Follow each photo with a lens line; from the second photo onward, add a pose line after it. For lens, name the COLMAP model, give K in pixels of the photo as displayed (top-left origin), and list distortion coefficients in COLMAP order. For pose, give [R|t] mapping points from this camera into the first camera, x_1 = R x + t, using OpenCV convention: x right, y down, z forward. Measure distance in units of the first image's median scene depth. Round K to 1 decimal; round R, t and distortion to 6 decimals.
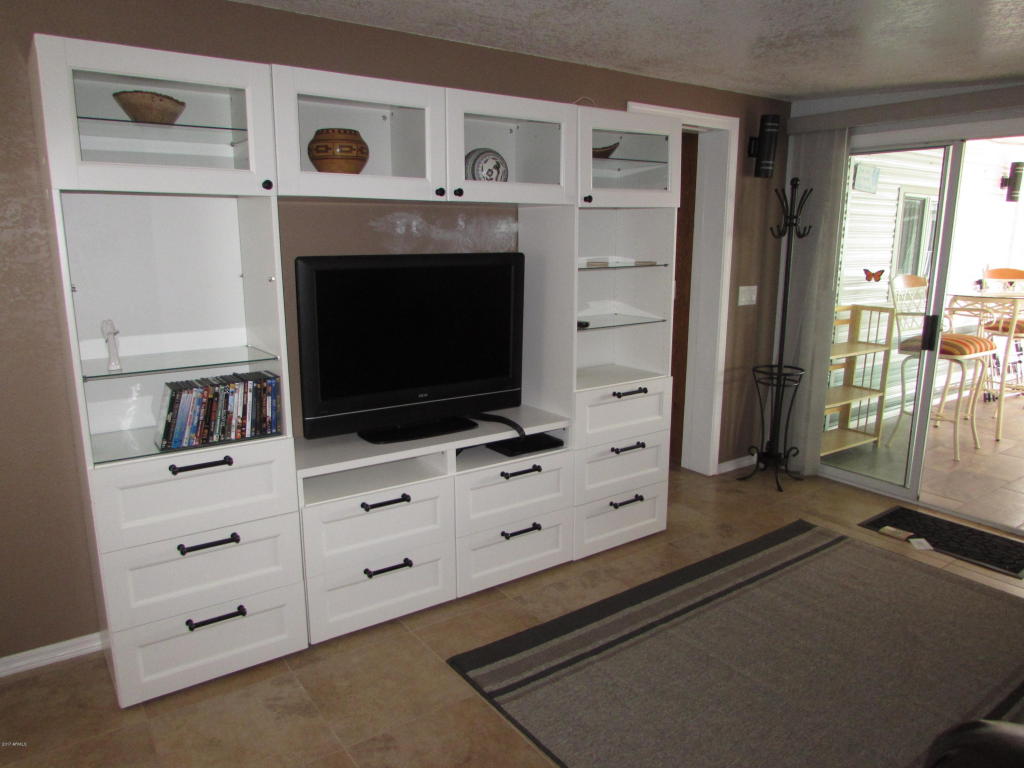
lens RADIAL K [[722.0, 0, 512.0], [0, 722.0, 384.0], [0, 0, 1]] dist [-0.029543, 0.005852]
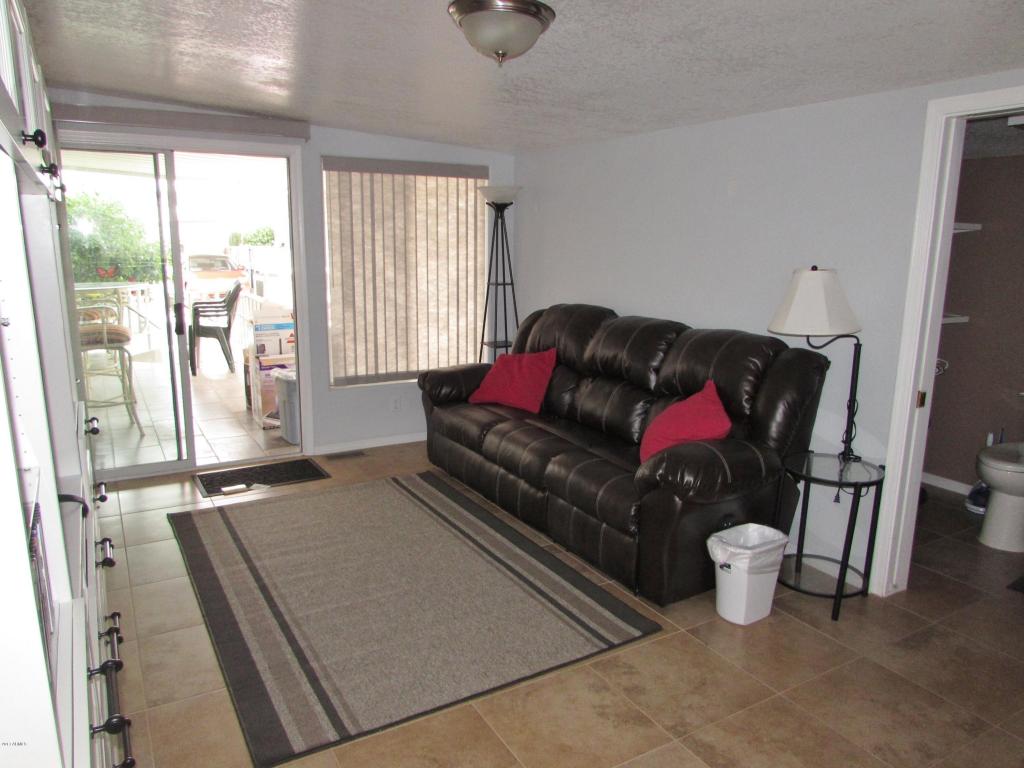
lens RADIAL K [[722.0, 0, 512.0], [0, 722.0, 384.0], [0, 0, 1]] dist [-0.029543, 0.005852]
pose [[0.079215, -0.199573, 0.976676, -0.629585], [0.190080, 0.964803, 0.181730, -0.098639], [-0.978568, 0.171251, 0.114362, 0.466429]]
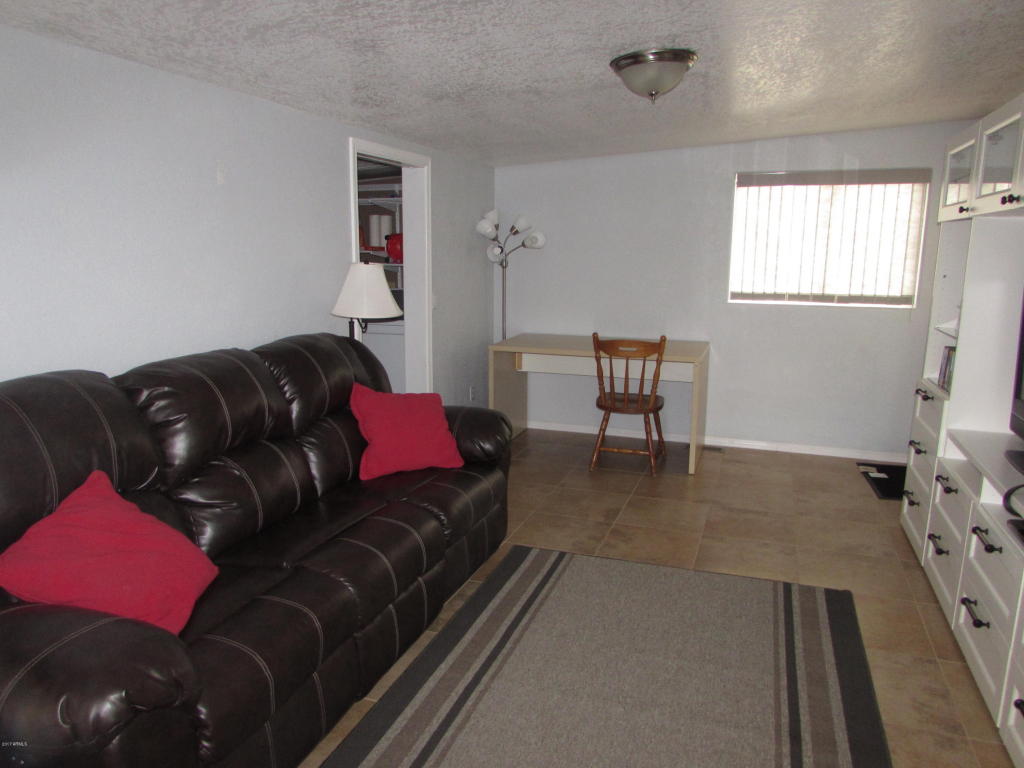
lens RADIAL K [[722.0, 0, 512.0], [0, 722.0, 384.0], [0, 0, 1]] dist [-0.029543, 0.005852]
pose [[-0.819074, 0.100080, -0.564891, 0.856670], [-0.122768, 0.931278, 0.343001, -0.239793], [0.560398, 0.350293, -0.750499, 1.219694]]
